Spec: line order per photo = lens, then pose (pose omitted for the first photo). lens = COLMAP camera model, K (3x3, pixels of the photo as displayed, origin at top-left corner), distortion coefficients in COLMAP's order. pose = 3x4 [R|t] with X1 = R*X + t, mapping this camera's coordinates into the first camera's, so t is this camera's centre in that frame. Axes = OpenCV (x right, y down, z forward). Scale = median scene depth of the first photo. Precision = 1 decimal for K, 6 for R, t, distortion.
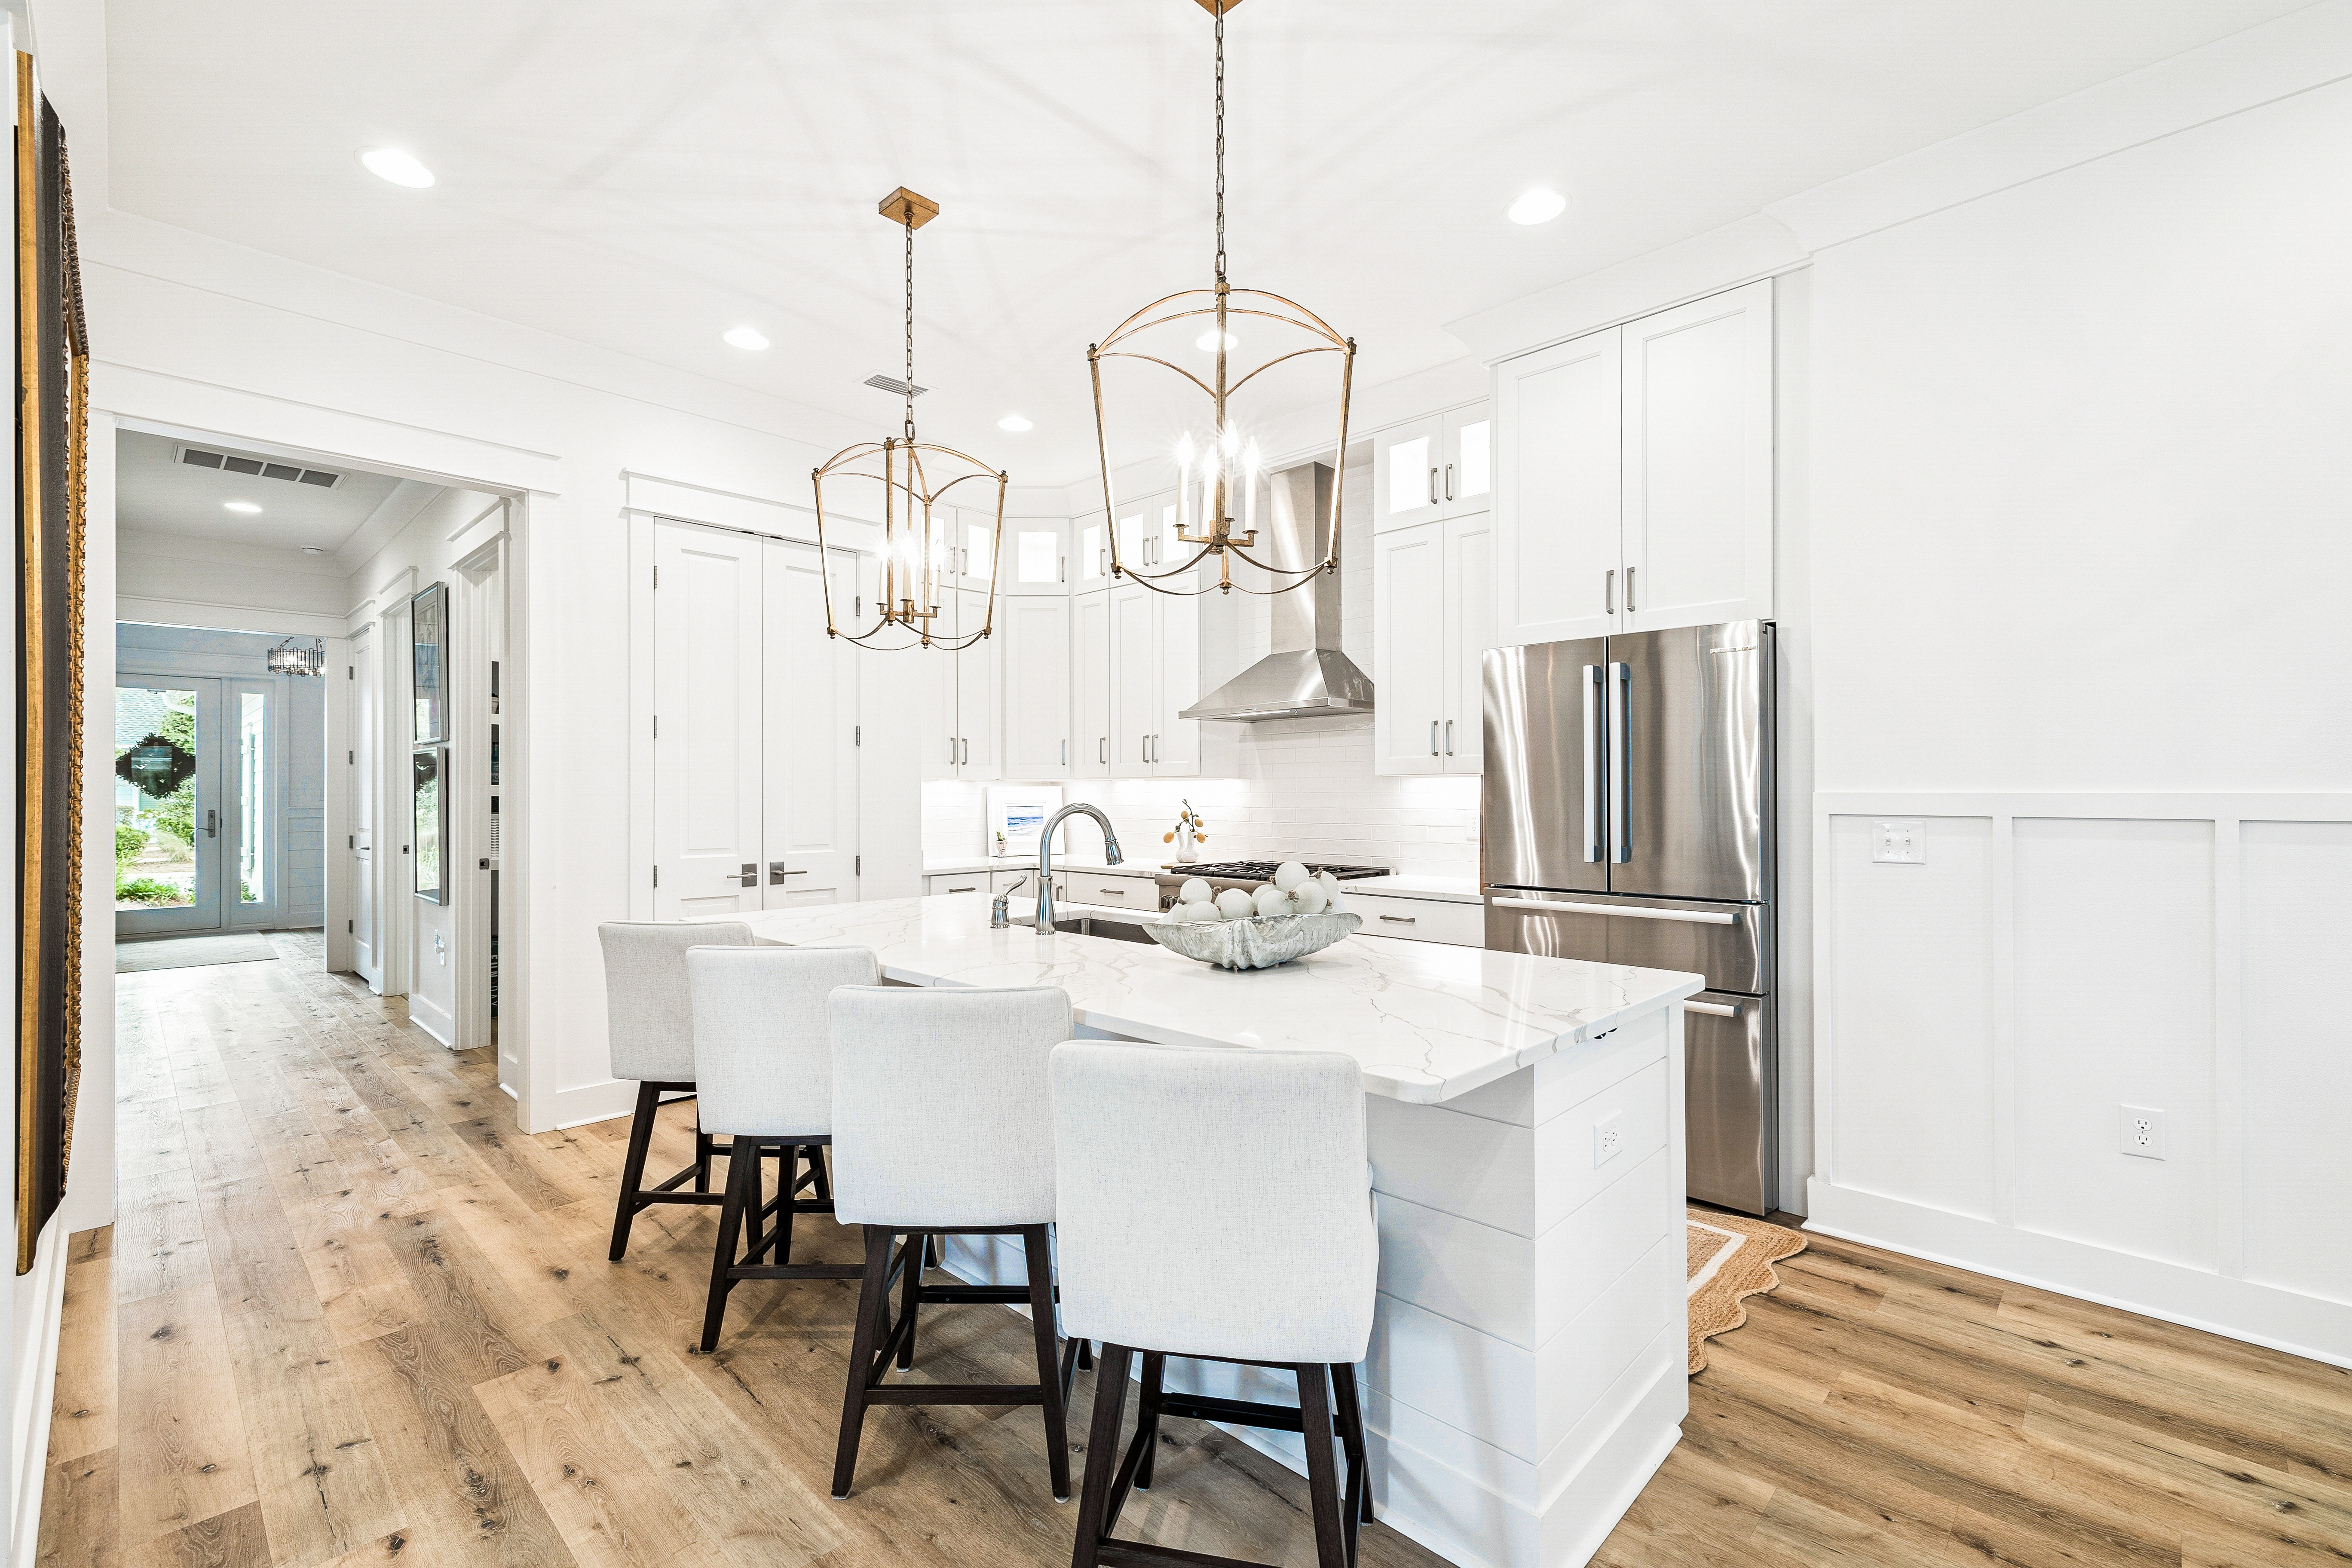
lens RADIAL K [[995.7, 0, 1168.1], [0, 995.7, 790.2], [0, 0, 1]] dist [0.003941, -0.001339]
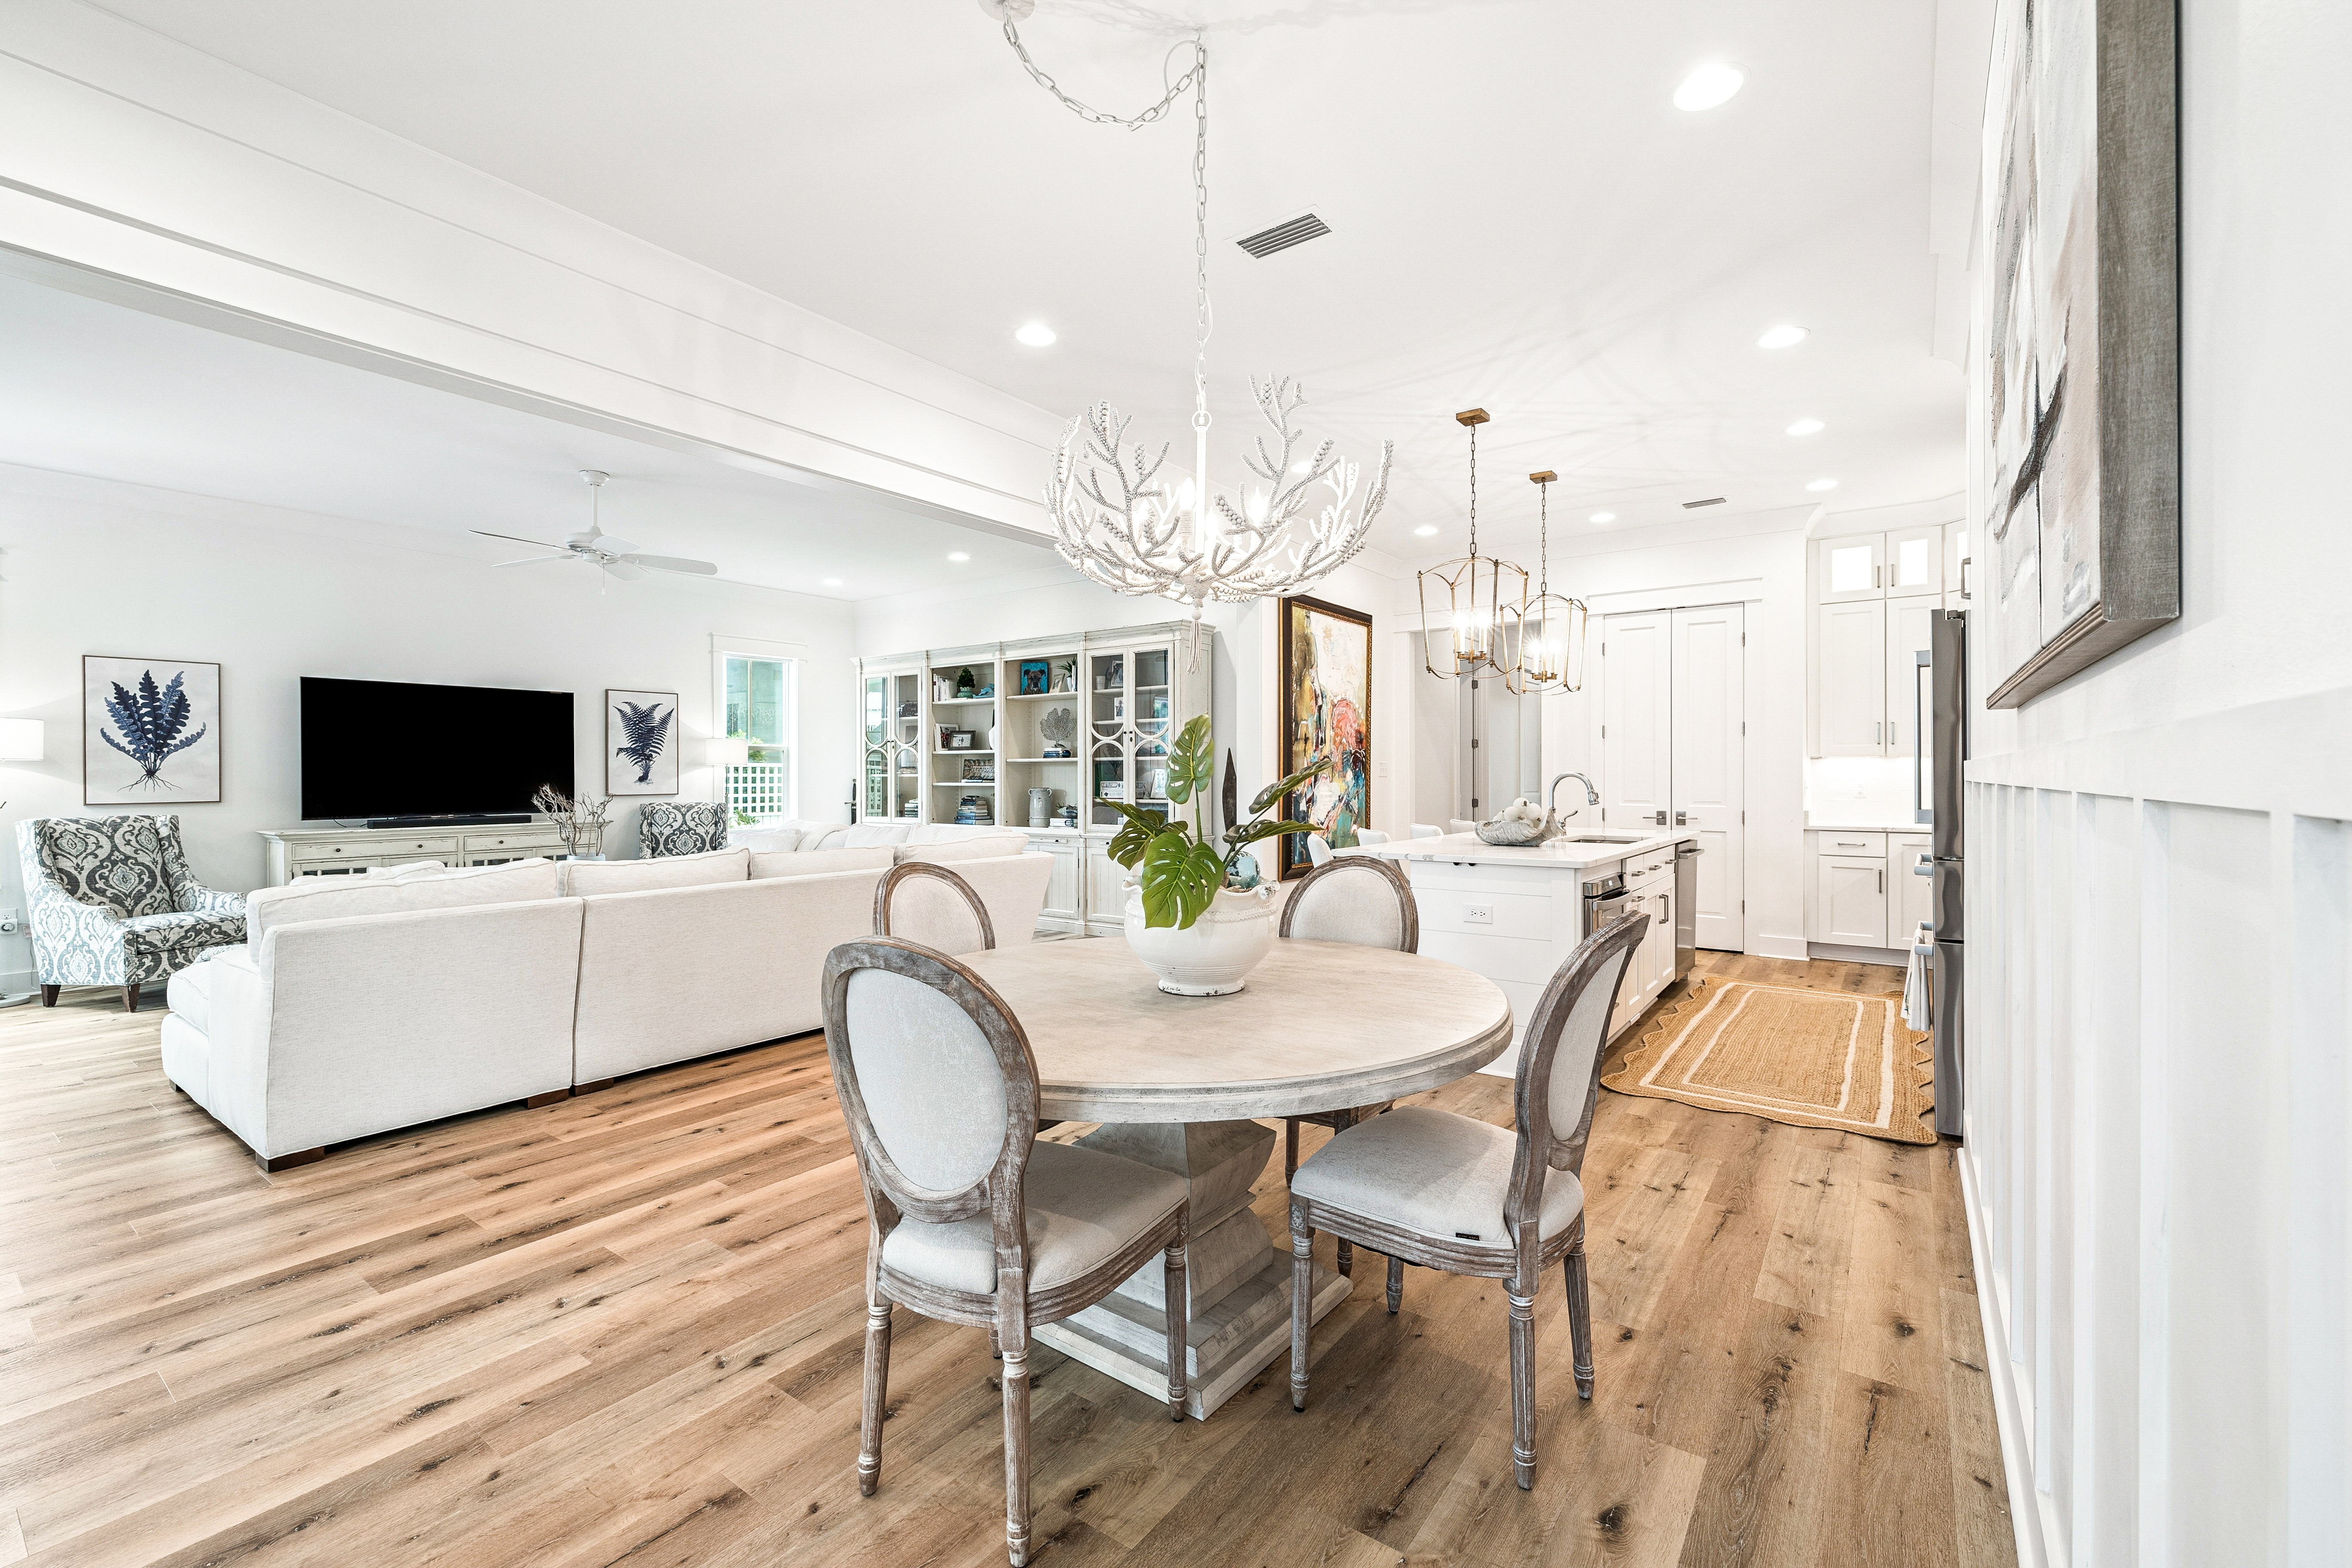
lens RADIAL K [[995.7, 0, 1166.4], [0, 995.7, 771.3], [0, 0, 1]] dist [0.003941, -0.001339]
pose [[0.126733, 0.000272, -0.991937, 0.986050], [0.000558, 1.000000, 0.000345, 0.007481], [0.991937, -0.000597, 0.126733, -0.008244]]
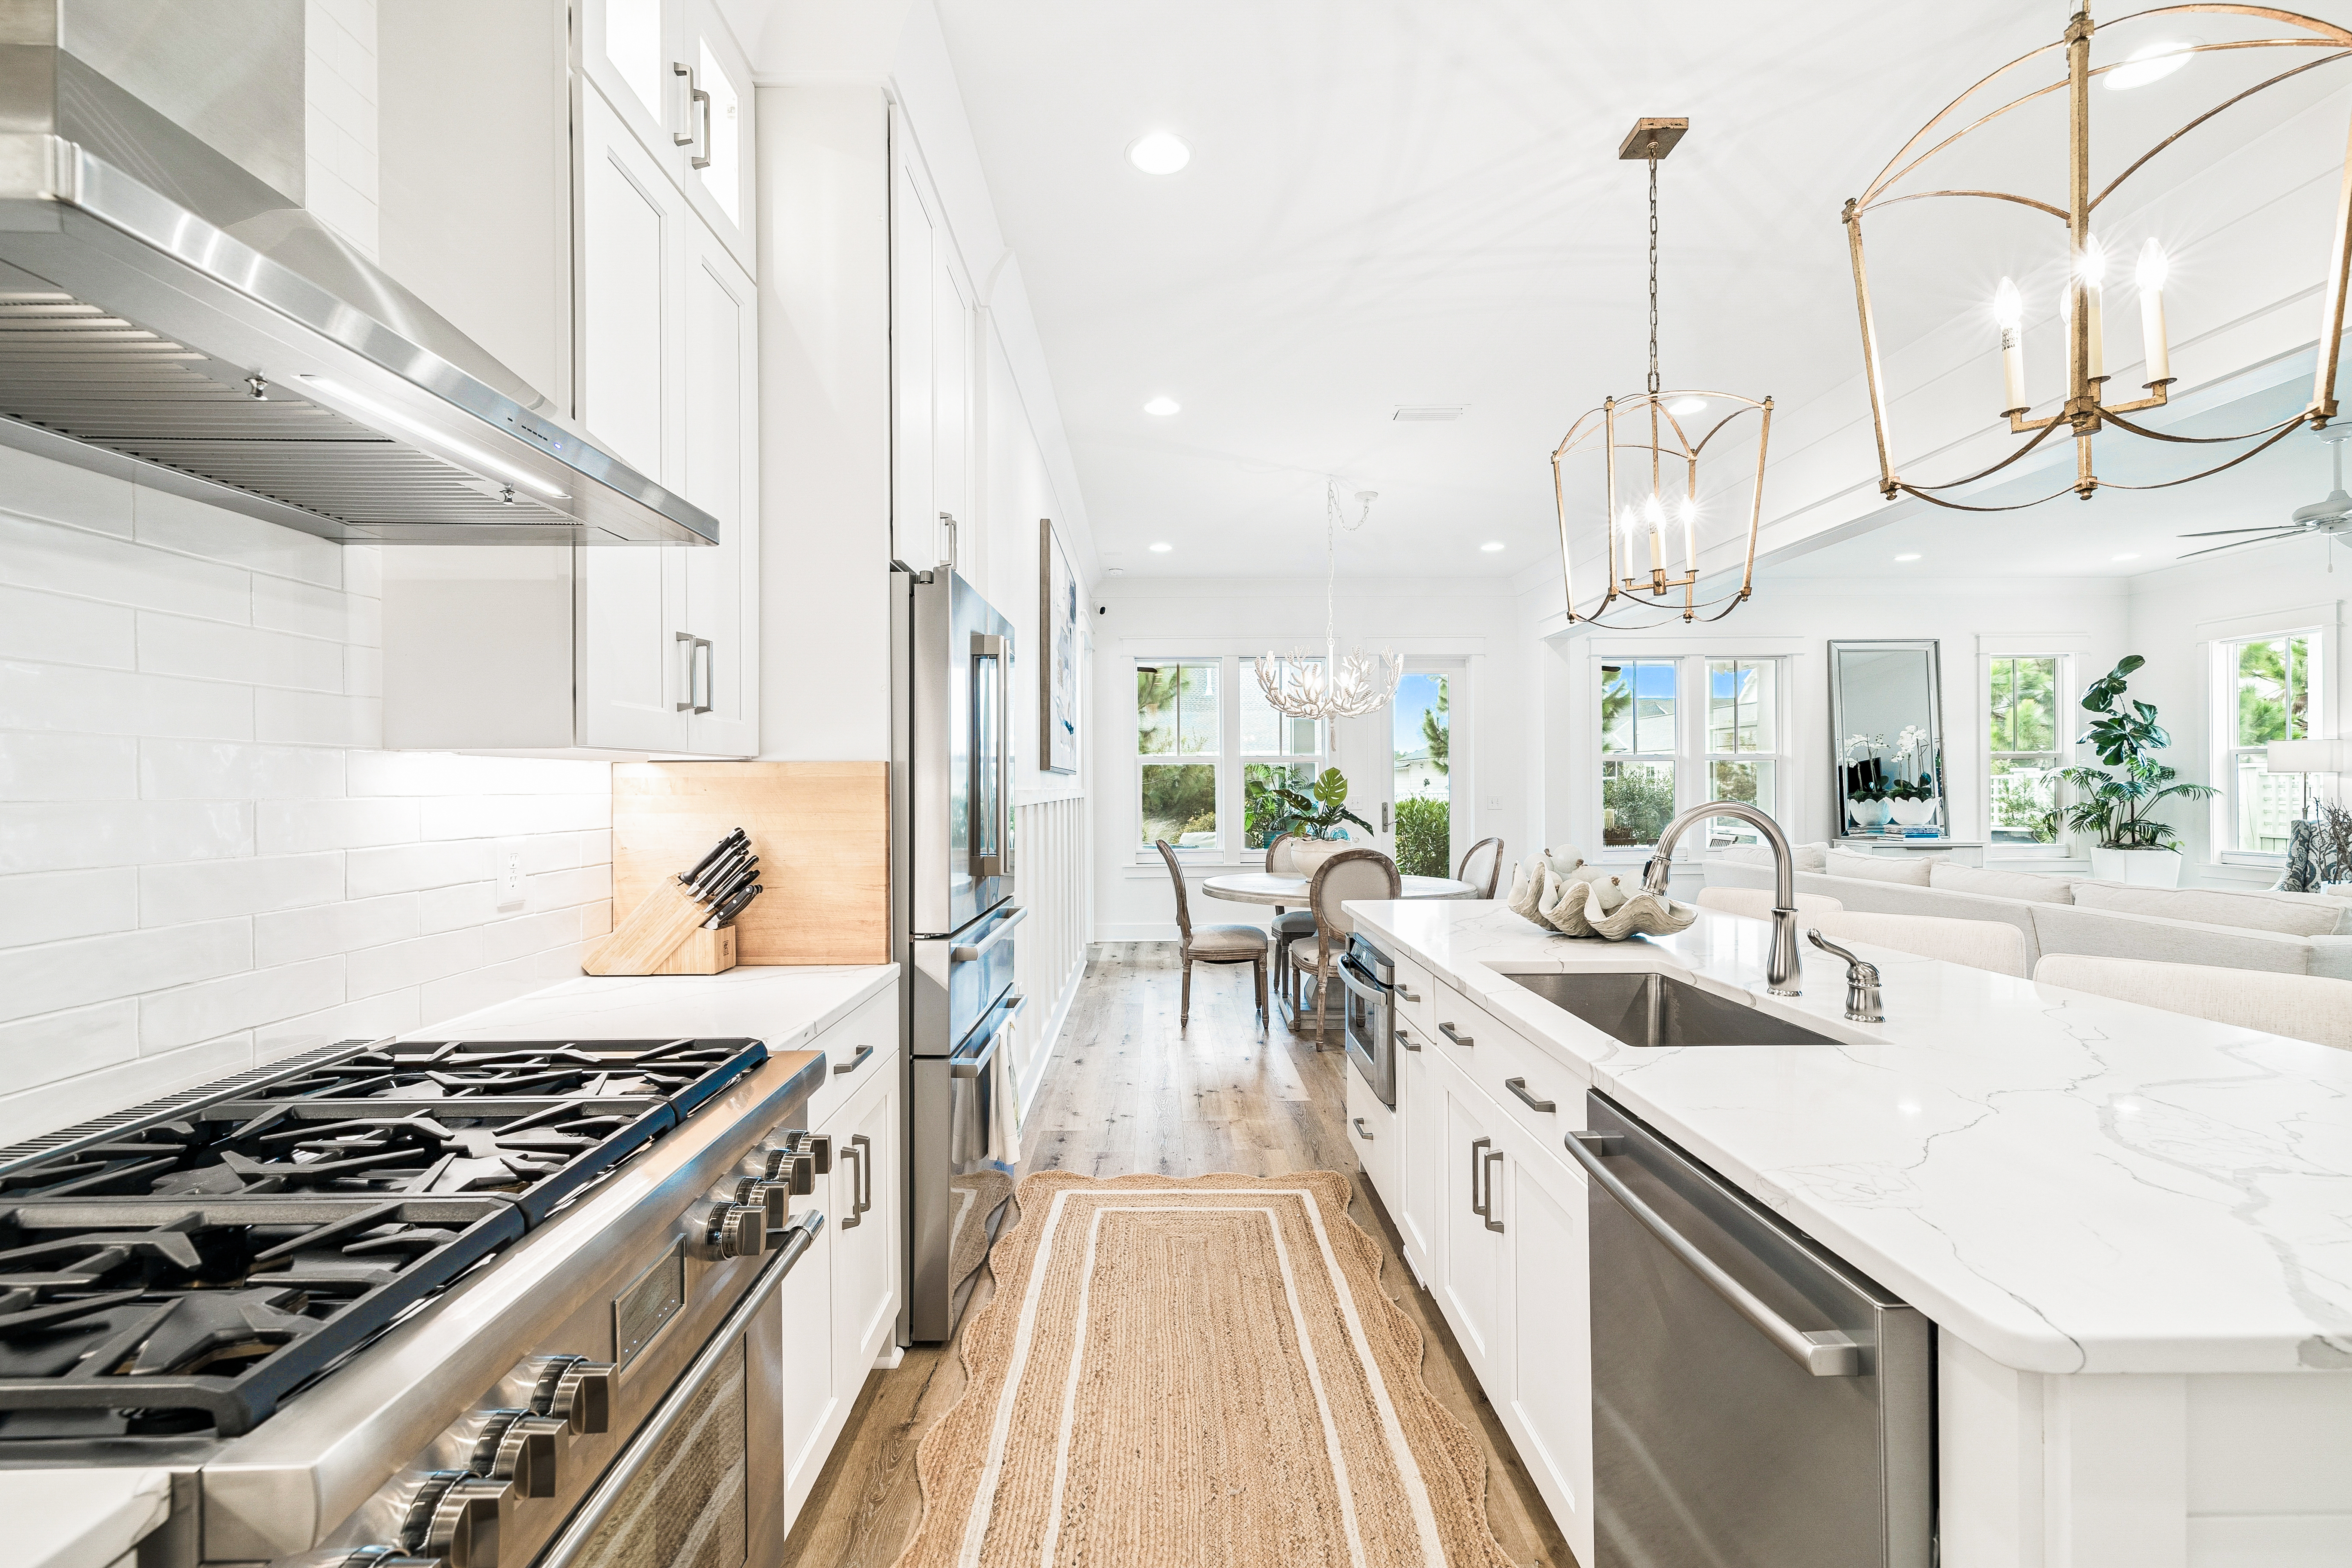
lens RADIAL K [[995.7, 0, 1173.9], [0, 995.7, 788.2], [0, 0, 1]] dist [0.003941, -0.001339]
pose [[-0.706517, 0.004377, 0.707682, -0.175585], [0.006034, 0.999982, -0.000161, 0.001277], [-0.707670, 0.004157, -0.706531, 1.000842]]
